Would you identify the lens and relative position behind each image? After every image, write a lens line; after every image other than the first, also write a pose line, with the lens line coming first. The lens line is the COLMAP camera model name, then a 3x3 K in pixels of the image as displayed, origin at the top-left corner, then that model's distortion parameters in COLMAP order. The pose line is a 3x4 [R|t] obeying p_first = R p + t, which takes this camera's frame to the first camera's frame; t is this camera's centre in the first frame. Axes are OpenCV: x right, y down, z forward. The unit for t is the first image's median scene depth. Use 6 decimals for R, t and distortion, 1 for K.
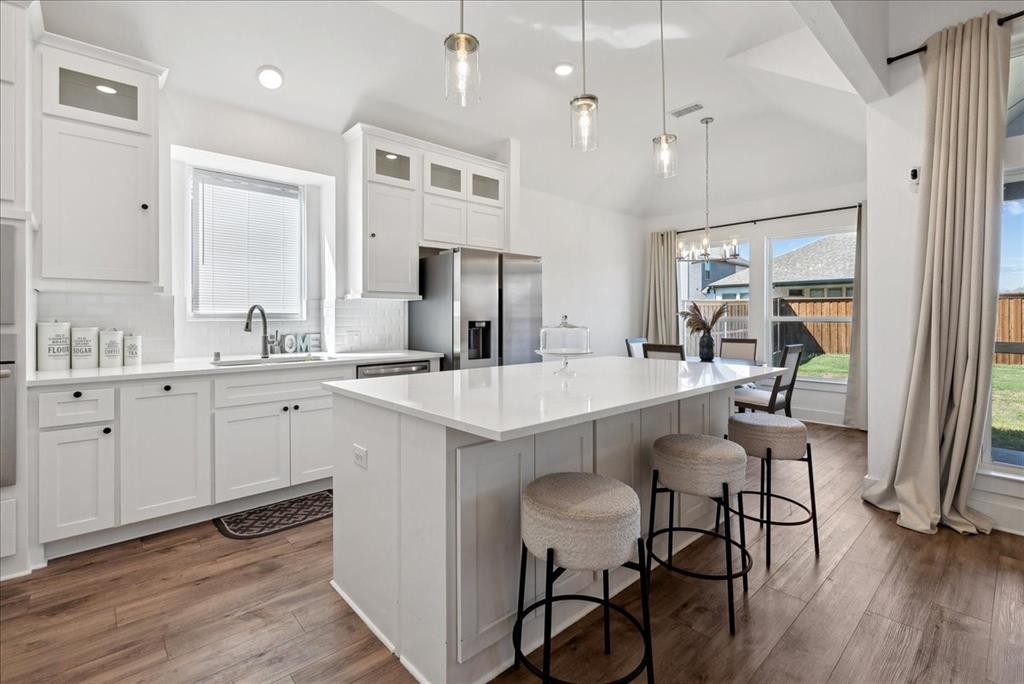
lens RADIAL K [[463.2, 0, 505.9], [0, 463.2, 312.3], [0, 0, 1]] dist [0.000411, -0.000998]
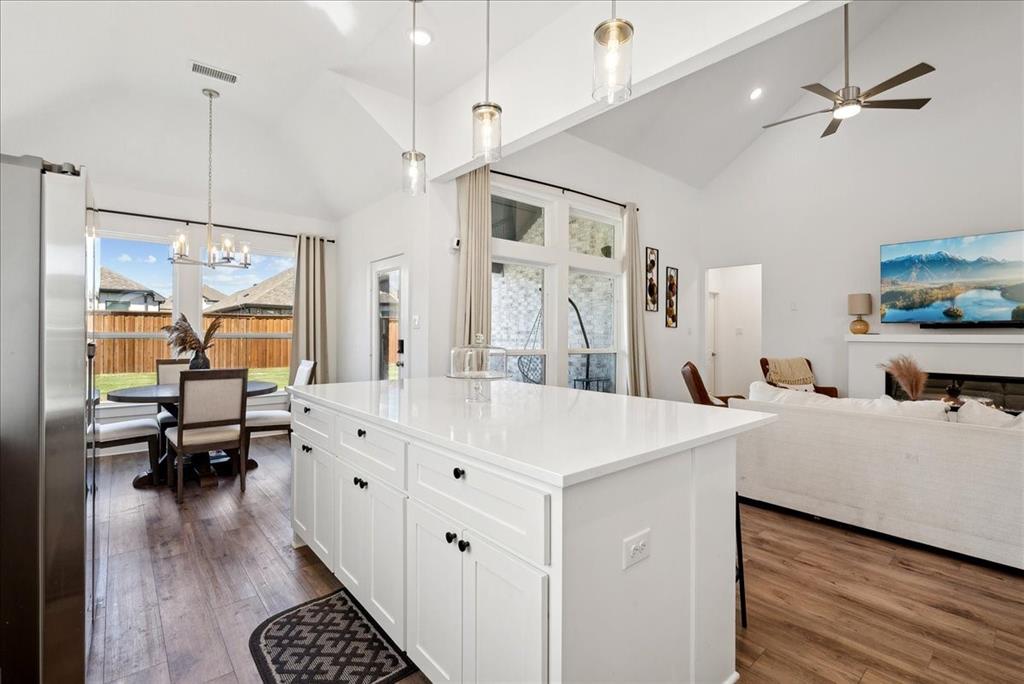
lens RADIAL K [[463.2, 0, 514.8], [0, 463.2, 336.9], [0, 0, 1]] dist [0.000411, -0.000998]
pose [[0.014154, -0.004311, 0.999891, -0.480400], [-0.017712, 0.999833, 0.004562, 0.004537], [-0.999743, -0.017774, 0.014075, 0.561939]]
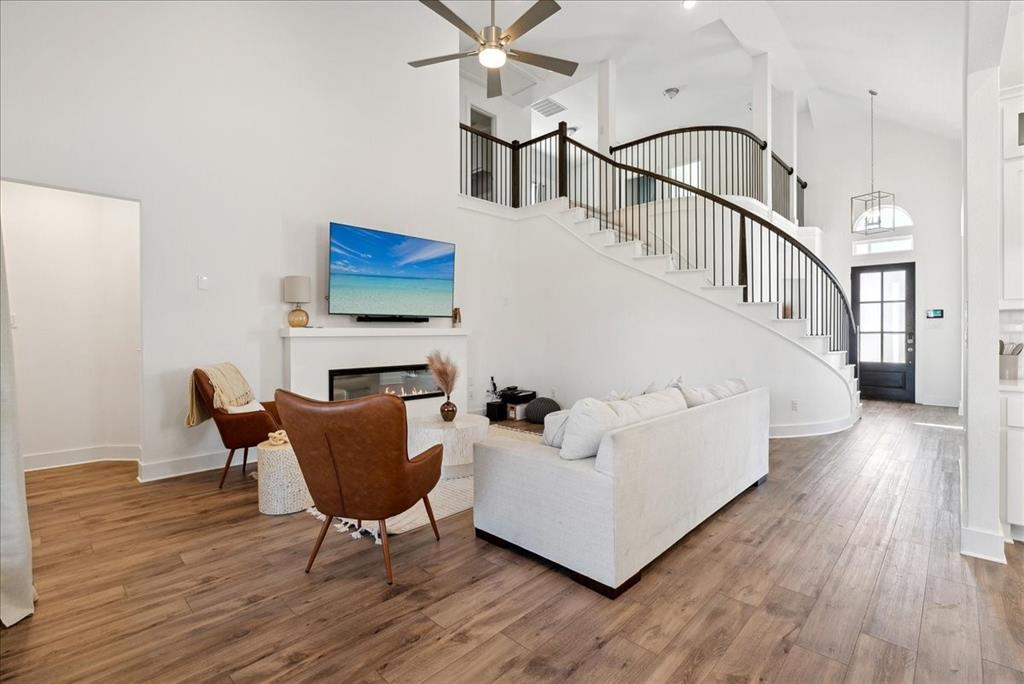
lens RADIAL K [[463.2, 0, 514.7], [0, 463.2, 329.5], [0, 0, 1]] dist [0.000411, -0.000998]
pose [[-0.996140, 0.001181, -0.087774, 0.594571], [0.002621, 0.999864, -0.016290, 0.008058], [0.087743, -0.016458, -0.996007, 0.689552]]
